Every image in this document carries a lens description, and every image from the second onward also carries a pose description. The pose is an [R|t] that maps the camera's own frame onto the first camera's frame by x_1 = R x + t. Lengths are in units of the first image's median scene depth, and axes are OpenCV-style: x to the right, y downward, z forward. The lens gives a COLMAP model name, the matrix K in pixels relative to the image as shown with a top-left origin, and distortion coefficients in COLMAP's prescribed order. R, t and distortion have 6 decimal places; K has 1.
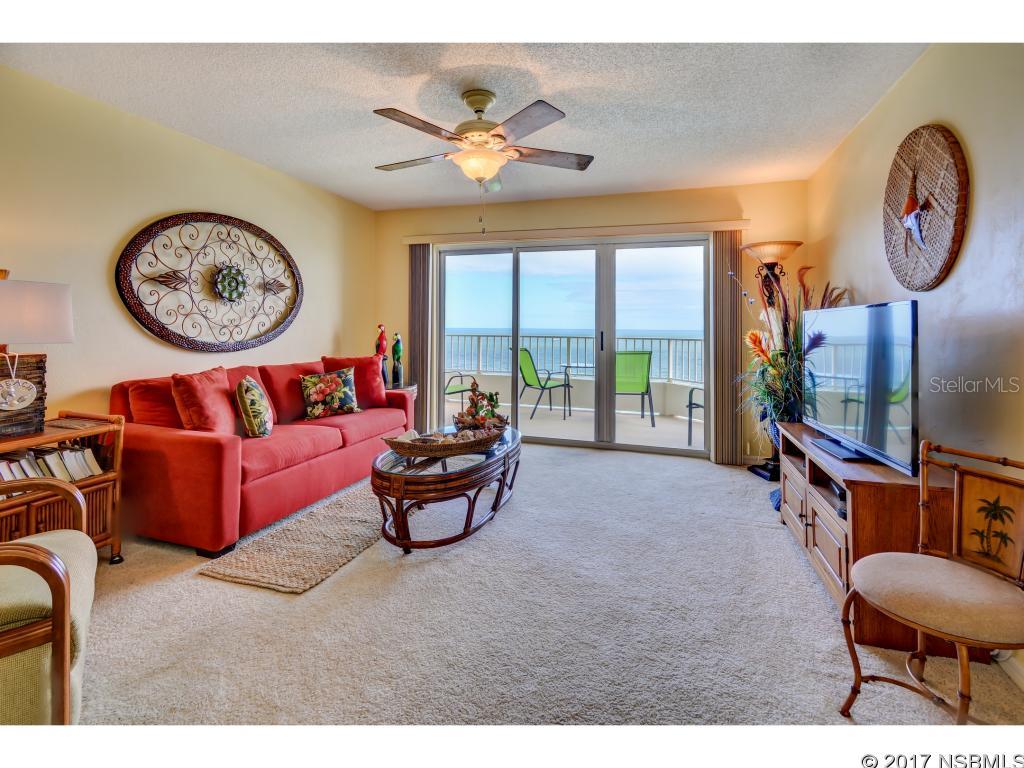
lens RADIAL K [[470.1, 0, 524.1], [0, 470.1, 320.7], [0, 0, 1]] dist [-0.013594, -0.002249]
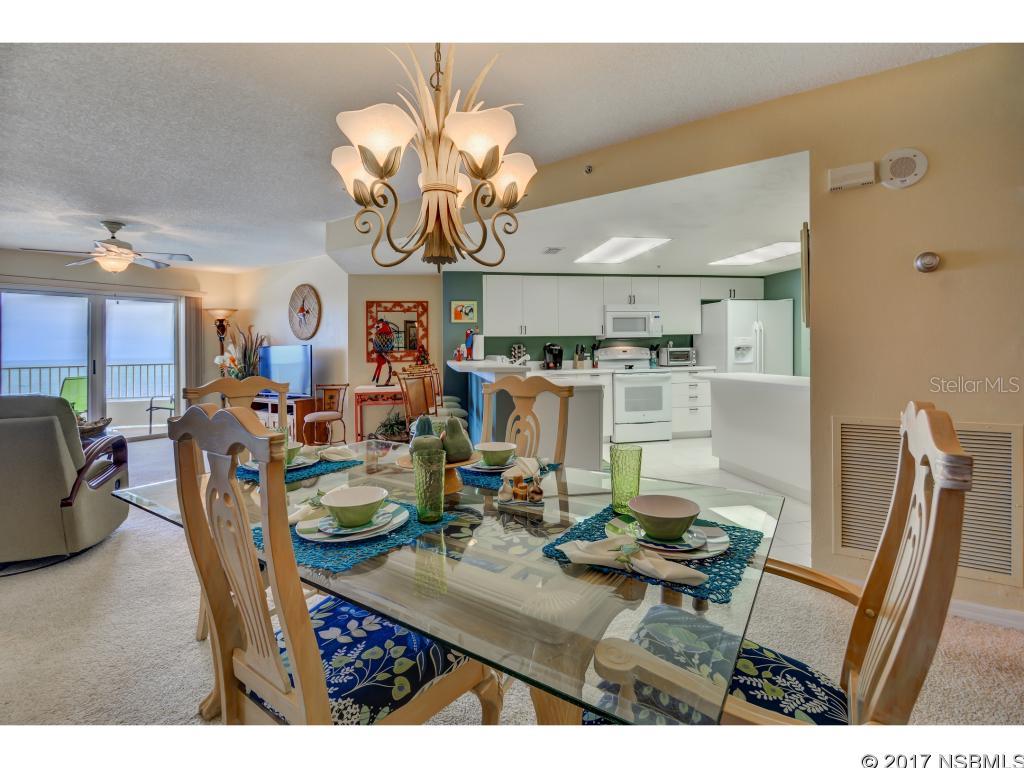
lens RADIAL K [[470.1, 0, 497.7], [0, 470.1, 352.6], [0, 0, 1]] dist [-0.013594, -0.002249]
pose [[0.312996, -0.018938, 0.949566, -0.744122], [0.008761, 0.999816, 0.017052, -0.011349], [-0.949714, 0.002982, 0.313104, -0.514606]]
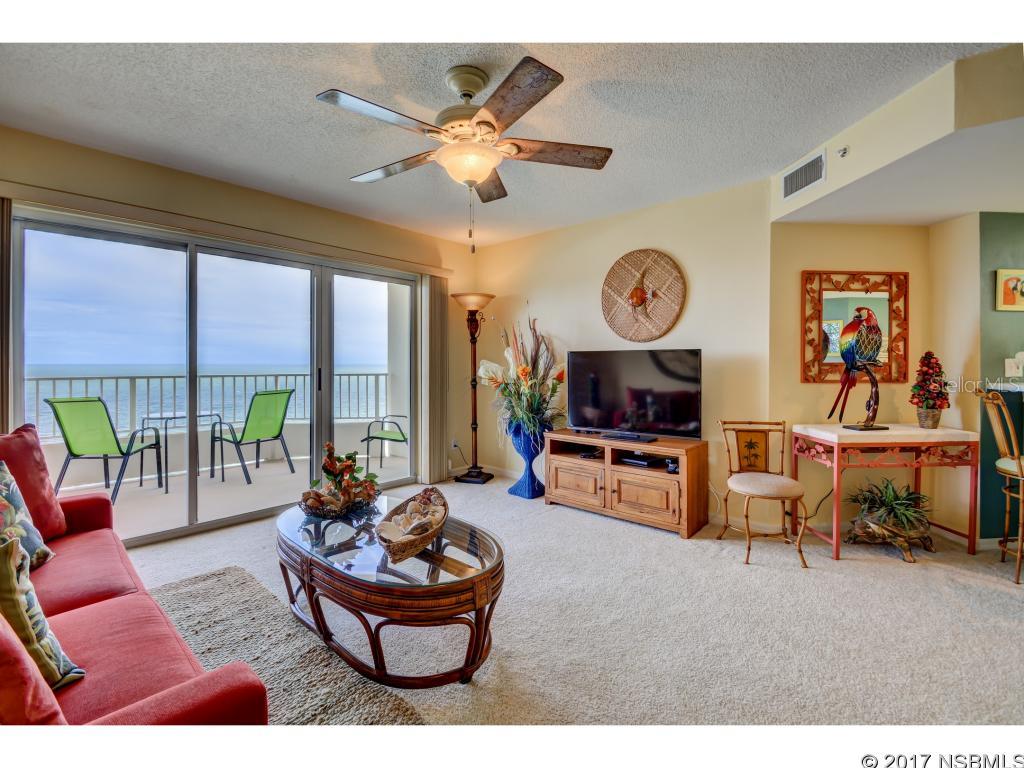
lens RADIAL K [[470.1, 0, 490.5], [0, 470.1, 367.3], [0, 0, 1]] dist [-0.013594, -0.002249]
pose [[0.439676, -0.009833, 0.898102, -0.471143], [-0.010083, 0.999823, 0.015883, 0.005201], [-0.898100, -0.016040, 0.439499, 0.350305]]
